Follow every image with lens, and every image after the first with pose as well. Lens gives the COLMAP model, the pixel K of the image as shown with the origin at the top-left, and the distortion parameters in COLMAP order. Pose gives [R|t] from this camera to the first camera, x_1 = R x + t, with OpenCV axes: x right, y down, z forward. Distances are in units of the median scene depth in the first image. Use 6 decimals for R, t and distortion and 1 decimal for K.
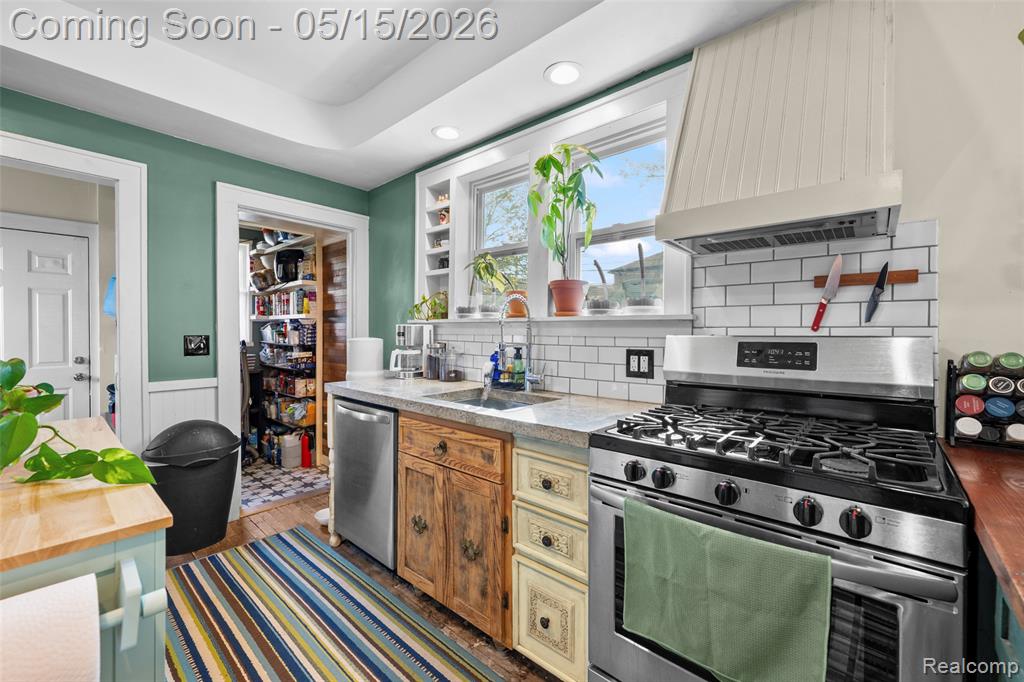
lens RADIAL K [[411.6, 0, 507.1], [0, 411.6, 328.9], [0, 0, 1]] dist [0.000574, 0.000041]
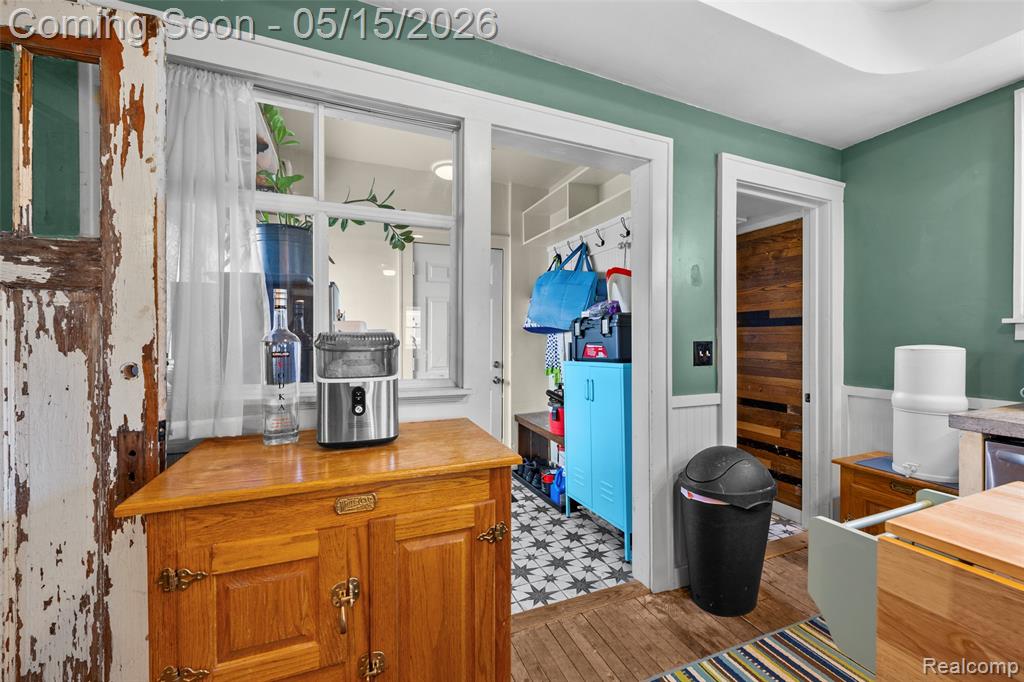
lens RADIAL K [[406.1, 0, 512.0], [0, 406.1, 341.0], [0, 0, 1]] dist [0.001379, 0.000046]
pose [[0.895454, 0.004887, -0.445128, -0.715555], [-0.001425, 0.999966, 0.008111, 0.008731], [0.445153, -0.006629, 0.895430, 0.096794]]
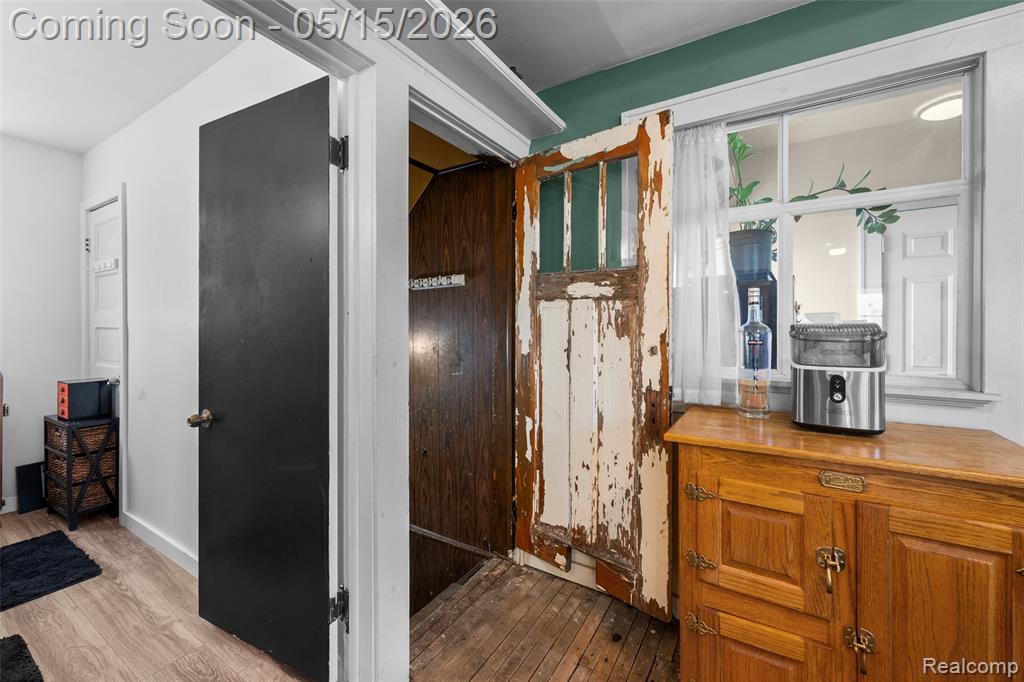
lens RADIAL K [[411.6, 0, 507.1], [0, 411.6, 328.9], [0, 0, 1]] dist [0.000574, 0.000041]
pose [[0.155182, 0.001867, -0.987884, -0.657198], [-0.000601, 0.999998, 0.001796, 0.008705], [0.987886, 0.000315, 0.155183, -0.023180]]
